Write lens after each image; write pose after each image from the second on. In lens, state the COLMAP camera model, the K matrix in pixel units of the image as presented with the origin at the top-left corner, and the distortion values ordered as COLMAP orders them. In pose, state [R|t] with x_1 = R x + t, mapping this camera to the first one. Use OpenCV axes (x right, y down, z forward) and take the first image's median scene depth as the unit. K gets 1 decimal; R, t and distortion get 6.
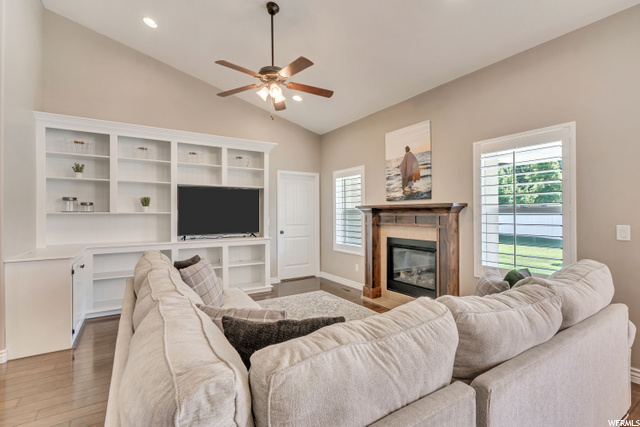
lens RADIAL K [[296.2, 0, 318.1], [0, 296.2, 210.9], [0, 0, 1]] dist [-0.001316, -0.000015]
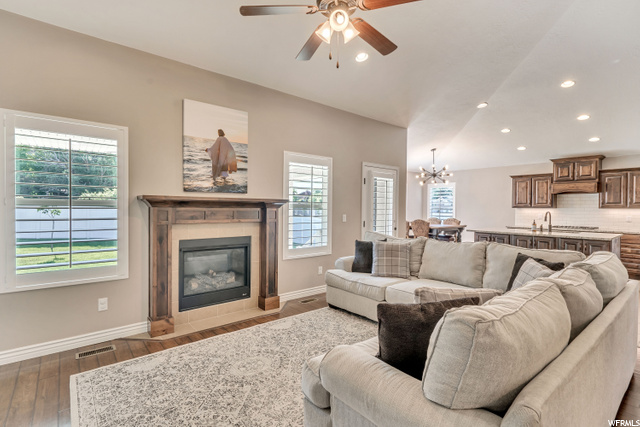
lens RADIAL K [[276.2, 0, 318.9], [0, 276.2, 210.0], [0, 0, 1]] dist [-0.028910, 0.000780]
pose [[-0.076363, -0.001864, 0.997078, -0.493503], [-0.015382, 0.999881, 0.000692, 0.008768], [-0.996961, -0.015284, -0.076382, 0.749502]]
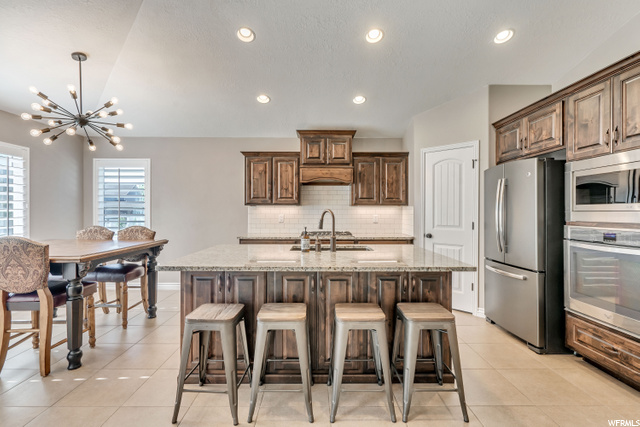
lens RADIAL K [[296.2, 0, 315.4], [0, 296.2, 211.0], [0, 0, 1]] dist [-0.001316, -0.000015]
pose [[-0.844248, 0.004247, 0.535936, 0.296273], [-0.000456, 0.999963, -0.008643, 0.008456], [-0.535953, -0.007541, -0.844214, 0.206088]]
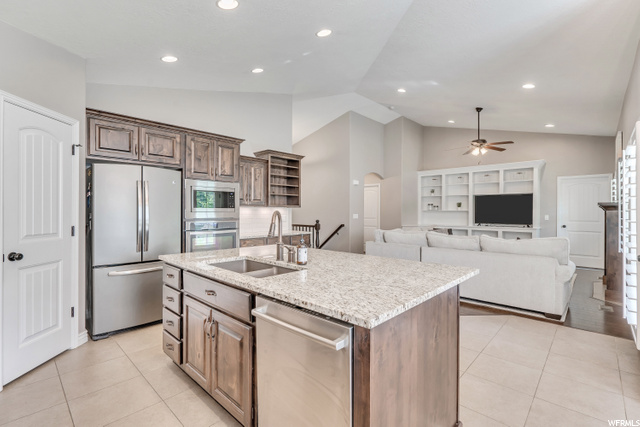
lens RADIAL K [[296.2, 0, 319.0], [0, 296.2, 210.6], [0, 0, 1]] dist [-0.001316, -0.000015]
pose [[0.248245, 0.003178, -0.968692, 1.160522], [0.002955, 0.999987, 0.004038, -0.002446], [0.968693, -0.003865, 0.248232, -0.421590]]
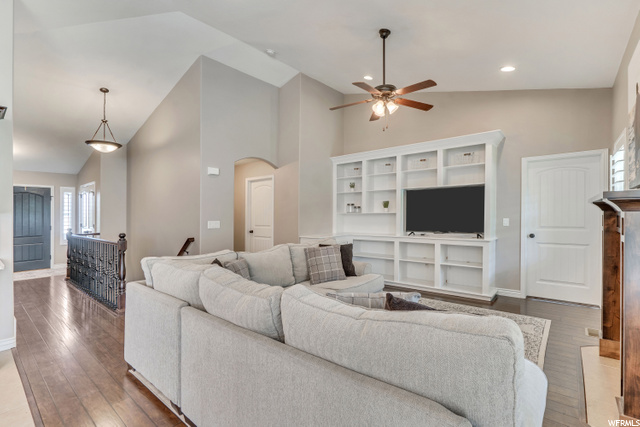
lens RADIAL K [[296.2, 0, 318.8], [0, 296.2, 218.9], [0, 0, 1]] dist [-0.001316, -0.000015]
pose [[0.294864, 0.016039, -0.955405, 0.652204], [0.016611, 0.999622, 0.021908, 0.000949], [0.955395, -0.022330, 0.294486, 0.323065]]
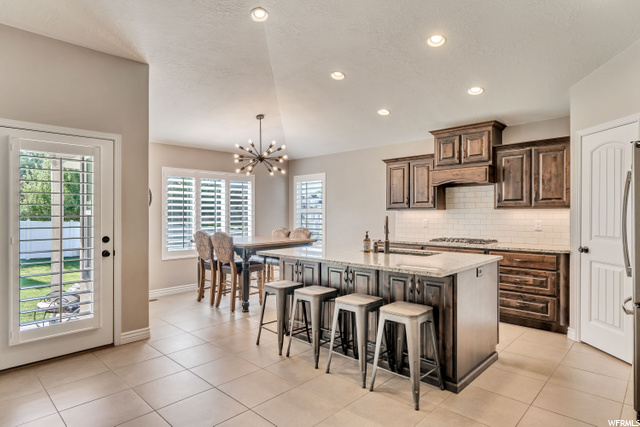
lens RADIAL K [[360.3, 0, 316.8], [0, 360.3, 211.7], [0, 0, 1]] dist [0.017650, 0.000735]
pose [[-0.228877, 0.010013, 0.973404, -0.203710], [0.002603, 0.999950, -0.009674, -0.003361], [-0.973452, 0.000320, -0.228892, 0.007646]]
